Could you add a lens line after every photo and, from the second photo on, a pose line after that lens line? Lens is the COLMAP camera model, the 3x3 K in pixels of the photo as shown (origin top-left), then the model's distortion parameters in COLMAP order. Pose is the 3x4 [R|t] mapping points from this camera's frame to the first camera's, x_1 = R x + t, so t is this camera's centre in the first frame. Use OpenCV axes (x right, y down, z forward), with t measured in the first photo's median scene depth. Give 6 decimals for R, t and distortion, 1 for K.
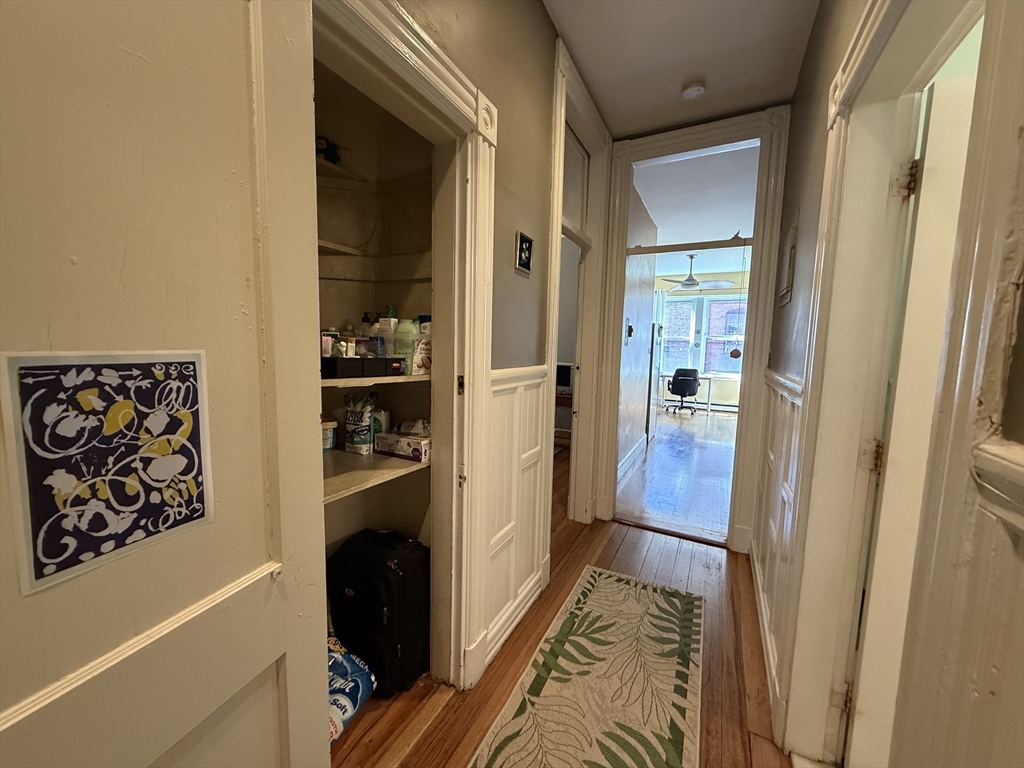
lens RADIAL K [[405.8, 0, 510.3], [0, 405.8, 385.4], [0, 0, 1]] dist [-0.000095, 0.000064]
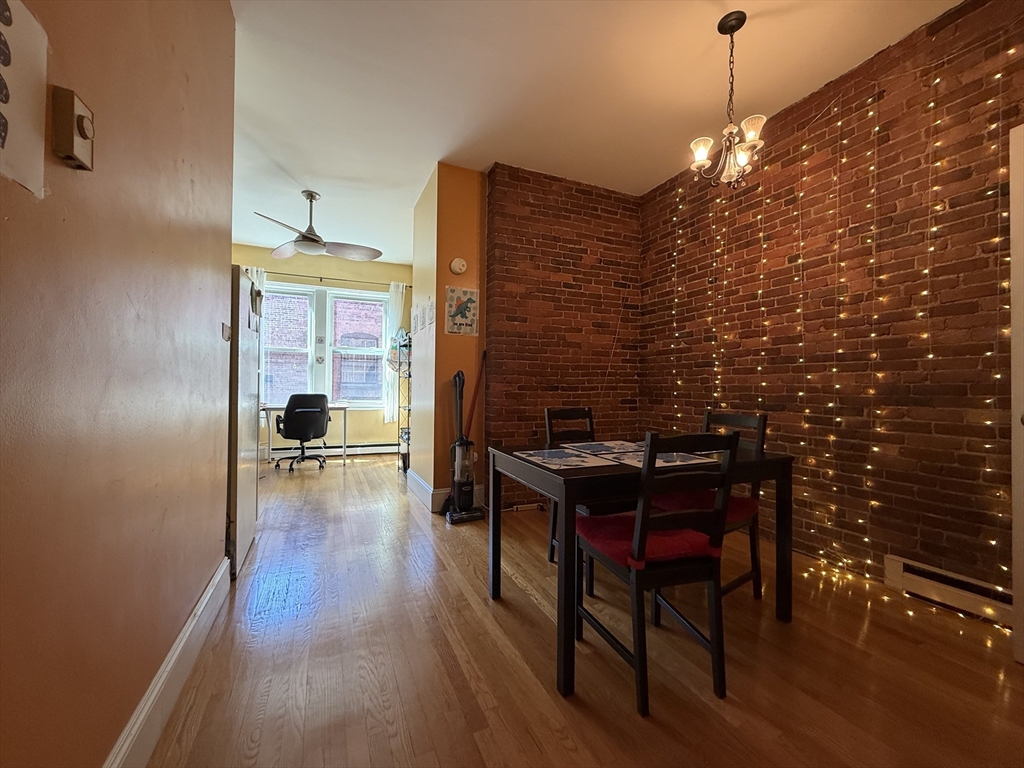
lens RADIAL K [[405.8, 0, 511.0], [0, 405.8, 383.9], [0, 0, 1]] dist [-0.000095, 0.000064]
pose [[0.616132, -0.009640, 0.787584, 0.137656], [0.087531, 0.994569, -0.056304, 0.004406], [-0.782764, 0.103629, 0.613630, 0.374125]]
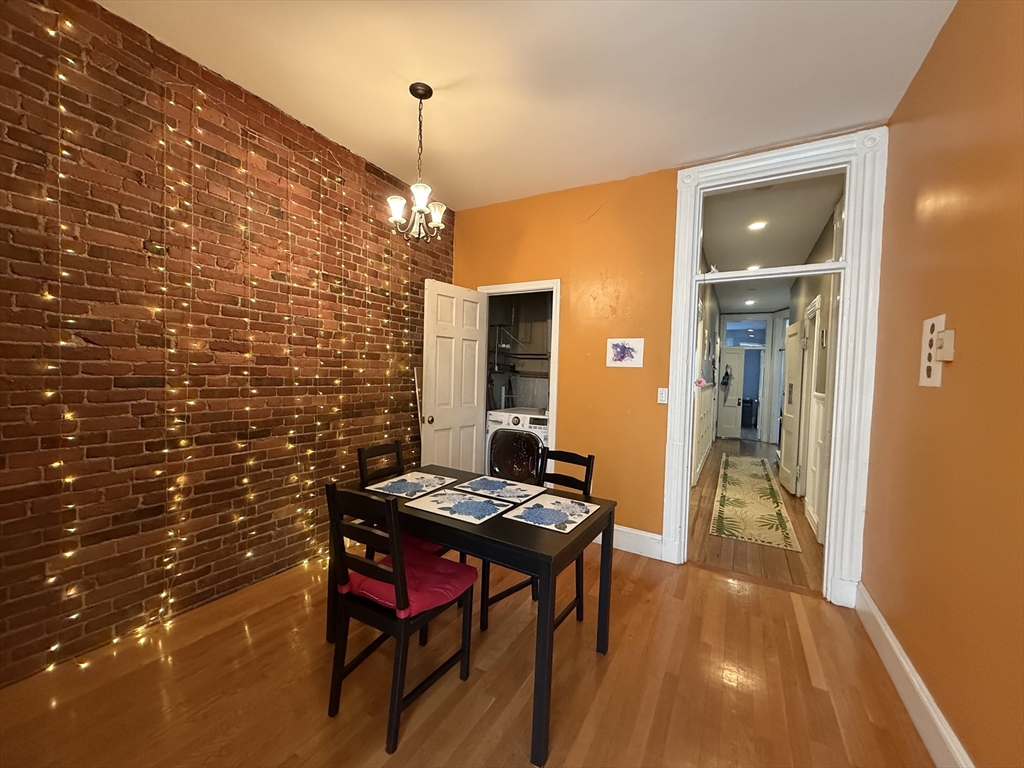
lens RADIAL K [[405.8, 0, 512.7], [0, 405.8, 385.4], [0, 0, 1]] dist [-0.000095, 0.000064]
pose [[-0.997656, -0.058757, 0.035085, 0.339598], [-0.053298, 0.988687, 0.140204, -0.064657], [-0.042926, 0.138005, -0.989501, 0.699377]]
